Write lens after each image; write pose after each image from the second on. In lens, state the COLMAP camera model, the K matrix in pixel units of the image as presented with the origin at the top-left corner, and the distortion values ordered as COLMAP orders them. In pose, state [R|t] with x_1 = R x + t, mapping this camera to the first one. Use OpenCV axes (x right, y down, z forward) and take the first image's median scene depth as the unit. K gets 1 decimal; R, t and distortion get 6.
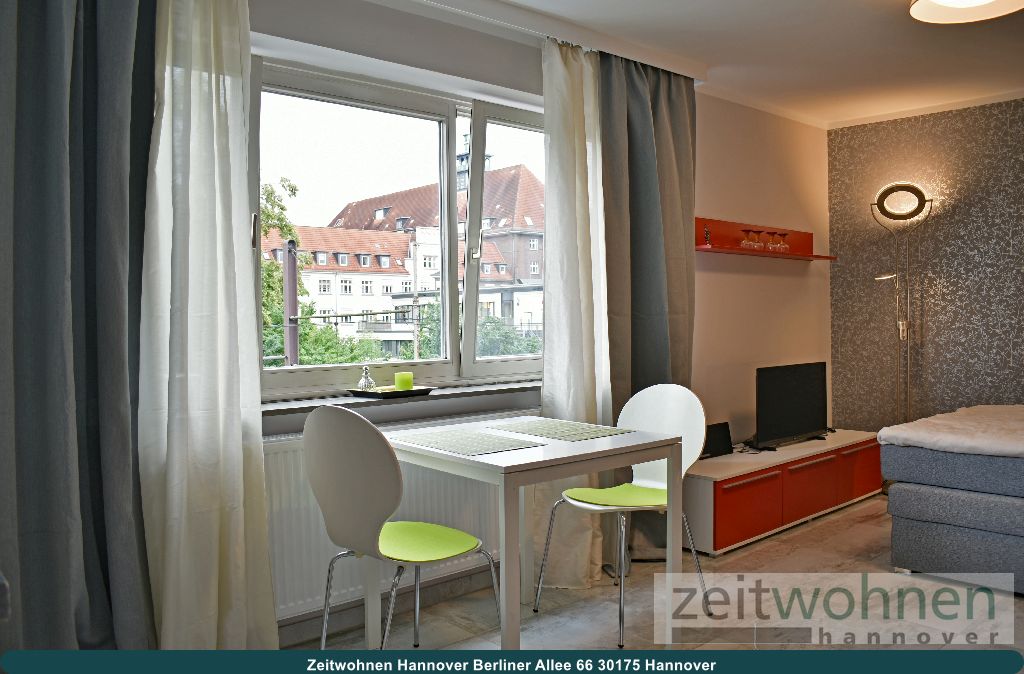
lens RADIAL K [[822.5, 0, 513.4], [0, 822.5, 332.0], [0, 0, 1]] dist [-0.090913, 0.005766]
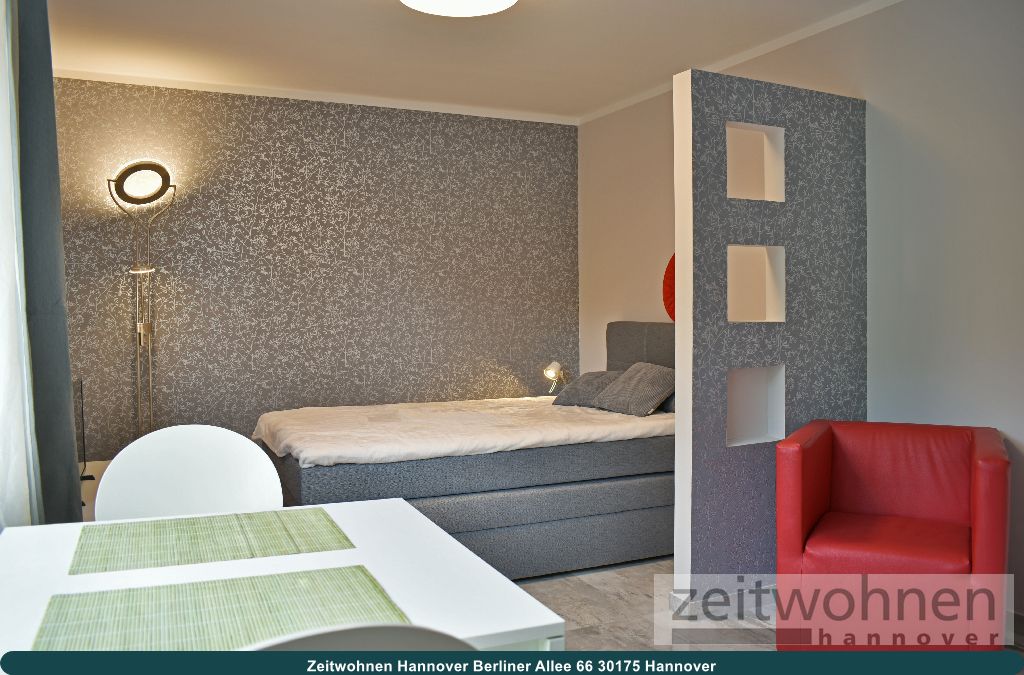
lens RADIAL K [[811.3, 0, 512.0], [0, 811.3, 337.5], [0, 0, 1]] dist [-0.094284, 0.006570]
pose [[0.288421, -0.019080, 0.957314, -0.216455], [0.017841, 0.999735, 0.014550, -0.004849], [-0.957338, 0.012882, 0.288685, 0.410334]]
